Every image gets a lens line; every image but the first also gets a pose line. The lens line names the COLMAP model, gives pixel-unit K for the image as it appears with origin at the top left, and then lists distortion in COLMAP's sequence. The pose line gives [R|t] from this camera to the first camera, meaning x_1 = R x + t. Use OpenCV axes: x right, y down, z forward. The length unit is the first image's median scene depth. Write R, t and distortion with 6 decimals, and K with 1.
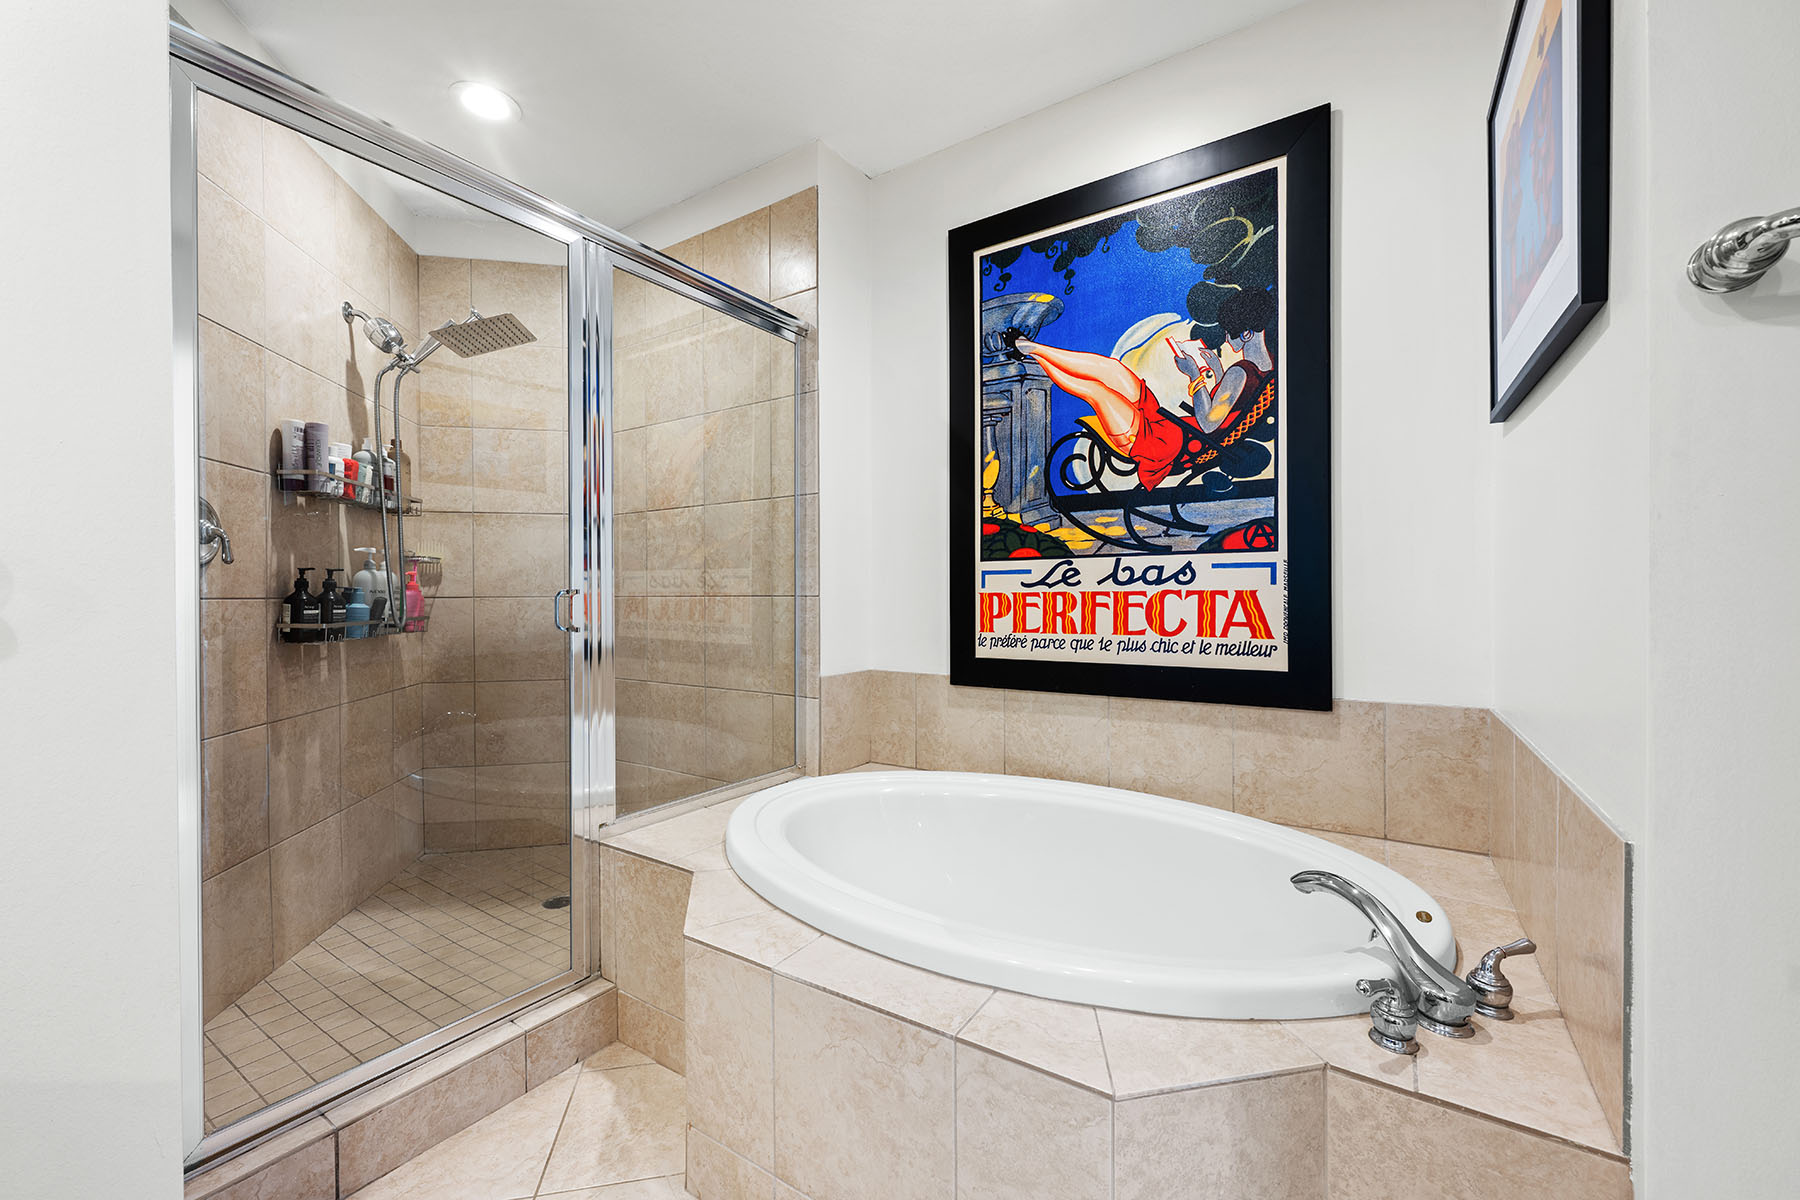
lens RADIAL K [[719.1, 0, 902.6], [0, 719.1, 601.1], [0, 0, 1]] dist [0.000379, 0.000627]
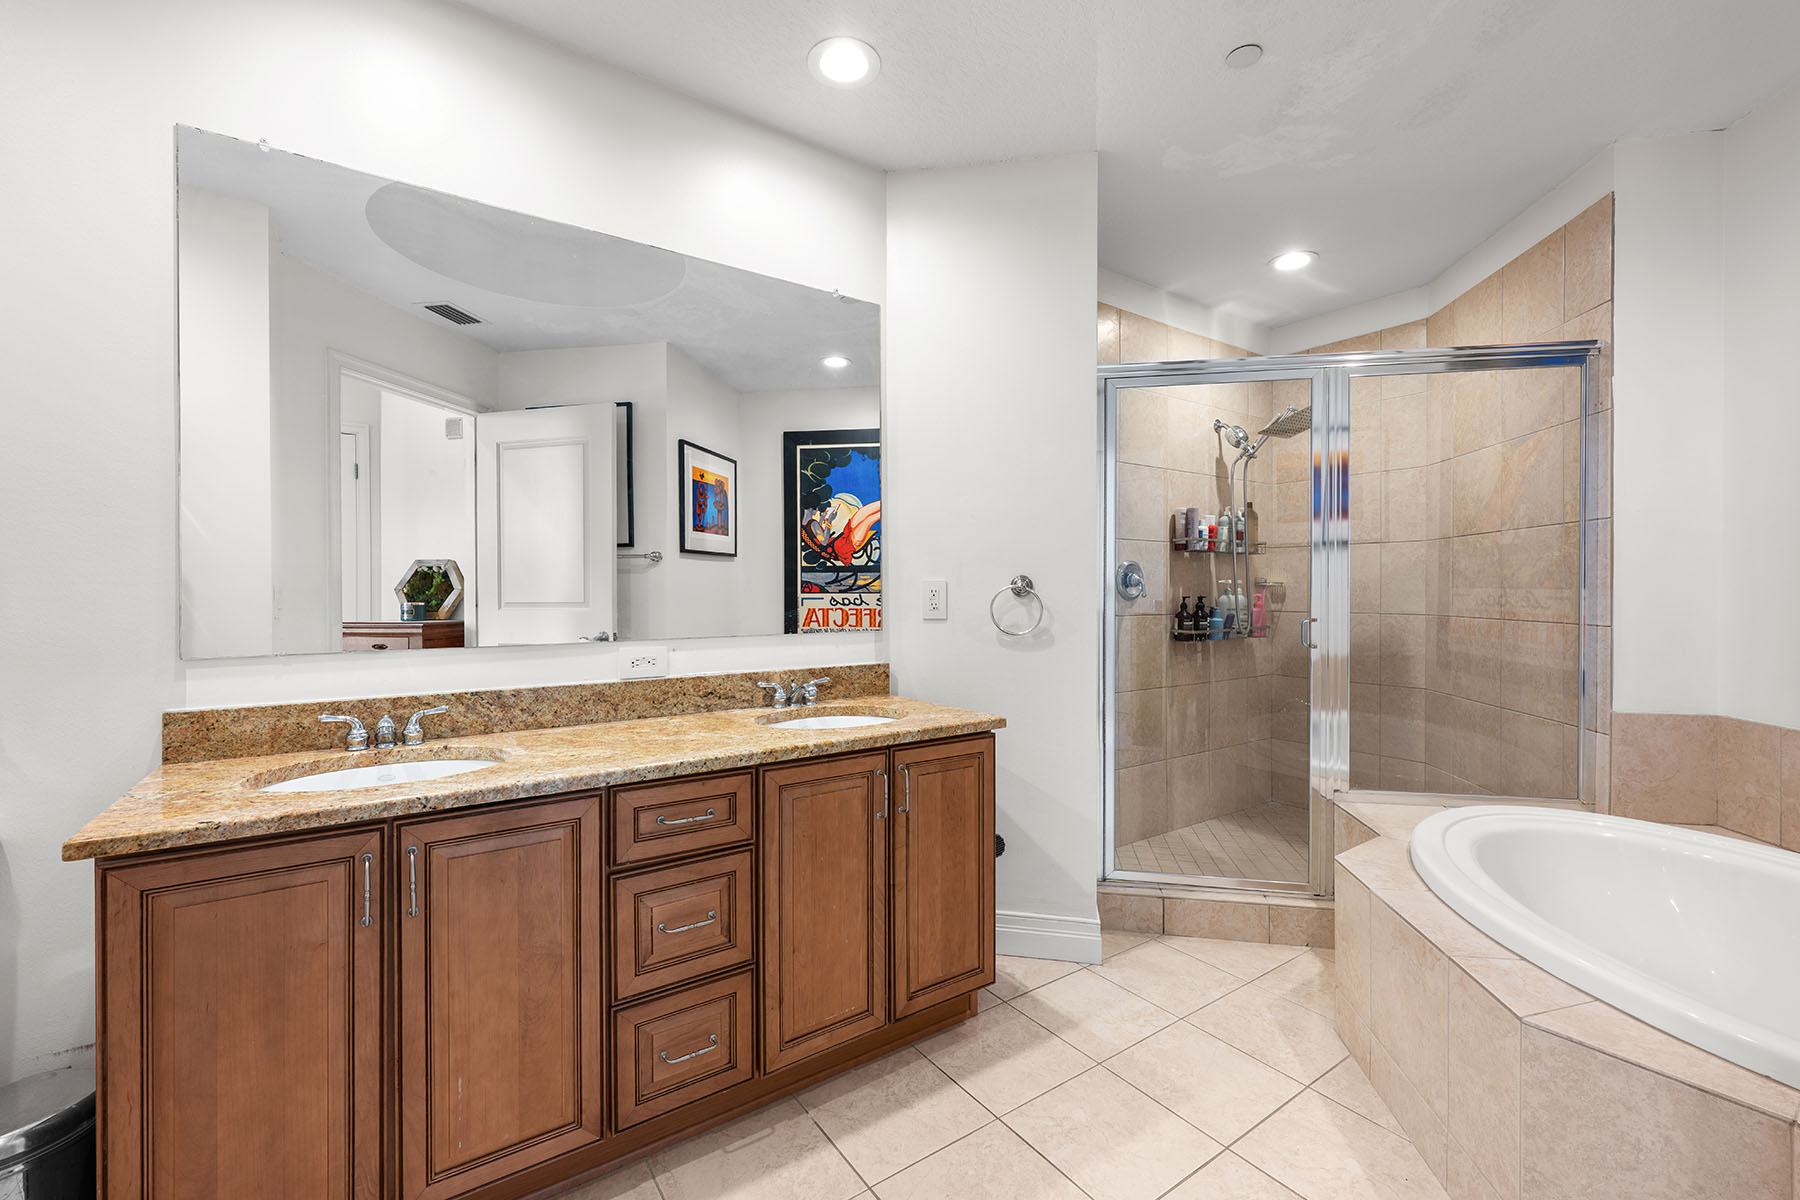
lens RADIAL K [[771.2, 0, 901.4], [0, 771.2, 593.6], [0, 0, 1]] dist [-0.000318, 0.000254]
pose [[0.406982, 0.010616, -0.913375, 0.463948], [-0.008588, 0.999933, 0.007795, -0.054156], [0.913396, 0.004671, 0.407046, -0.282774]]
